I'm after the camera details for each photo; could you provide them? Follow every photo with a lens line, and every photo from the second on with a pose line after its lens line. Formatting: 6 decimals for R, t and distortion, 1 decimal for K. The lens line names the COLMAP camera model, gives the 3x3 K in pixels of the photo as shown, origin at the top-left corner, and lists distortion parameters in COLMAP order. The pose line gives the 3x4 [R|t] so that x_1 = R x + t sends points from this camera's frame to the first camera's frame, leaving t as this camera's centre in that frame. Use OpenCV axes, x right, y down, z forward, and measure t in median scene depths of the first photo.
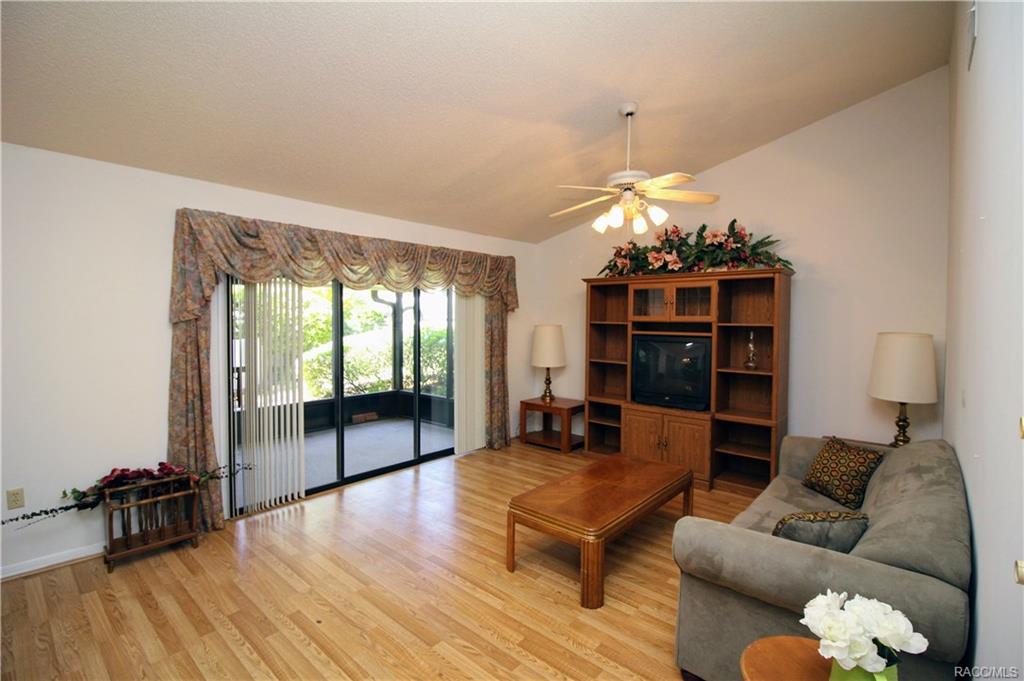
lens RADIAL K [[471.6, 0, 513.2], [0, 471.6, 339.5], [0, 0, 1]] dist [0.000346, -0.000033]
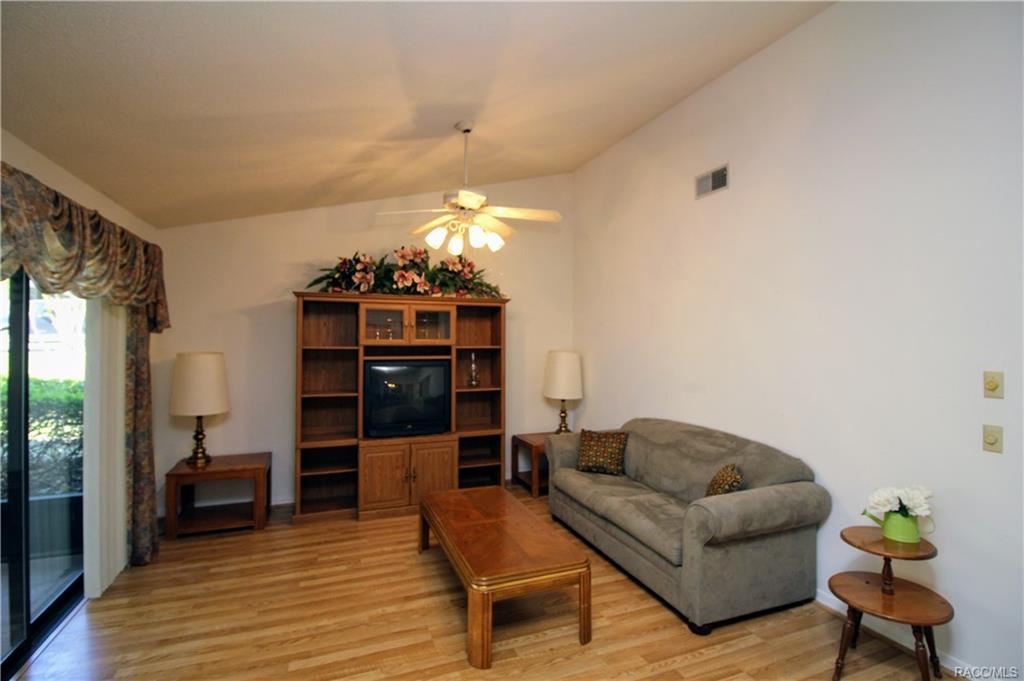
lens RADIAL K [[490.7, 0, 510.8], [0, 490.7, 336.8], [0, 0, 1]] dist [-0.012455, -0.001168]
pose [[0.467186, -0.000686, 0.884159, -0.457213], [0.043942, 0.998782, -0.022444, -0.024319], [-0.883066, 0.049337, 0.466647, 0.364965]]
